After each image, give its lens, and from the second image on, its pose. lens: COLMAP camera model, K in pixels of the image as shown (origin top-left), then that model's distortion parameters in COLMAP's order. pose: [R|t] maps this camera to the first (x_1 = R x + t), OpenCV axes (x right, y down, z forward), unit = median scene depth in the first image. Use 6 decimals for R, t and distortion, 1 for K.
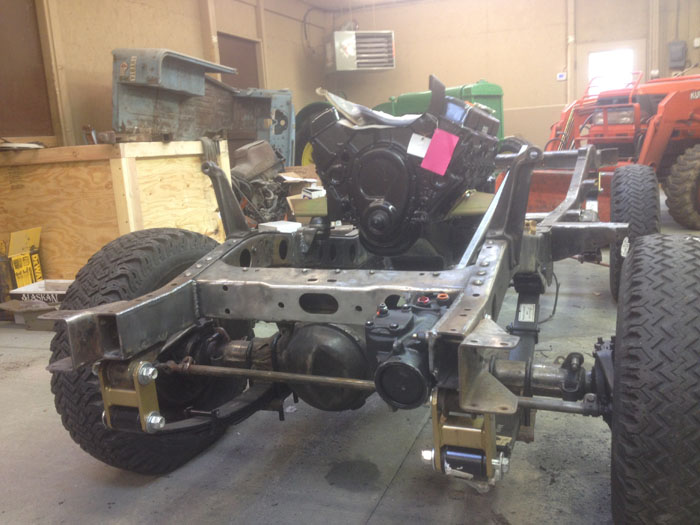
lens RADIAL K [[662.8, 0, 348.5], [0, 662.8, 267.9], [0, 0, 1]] dist [0.029861, 0.000000]
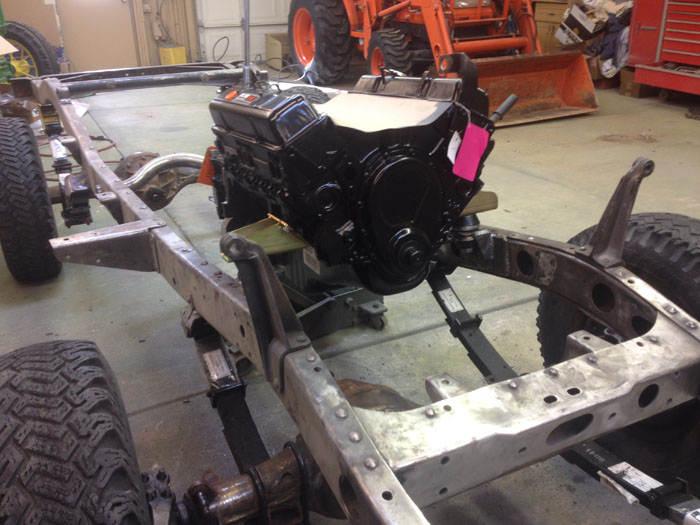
lens RADIAL K [[662.8, 0, 344.0], [0, 662.8, 270.4], [0, 0, 1]] dist [0.029861, 0.000000]
pose [[0.685652, -0.270249, 0.675904, -0.485390], [0.128354, 0.958866, 0.253182, -0.236730], [-0.716524, -0.086839, 0.692136, 0.505780]]
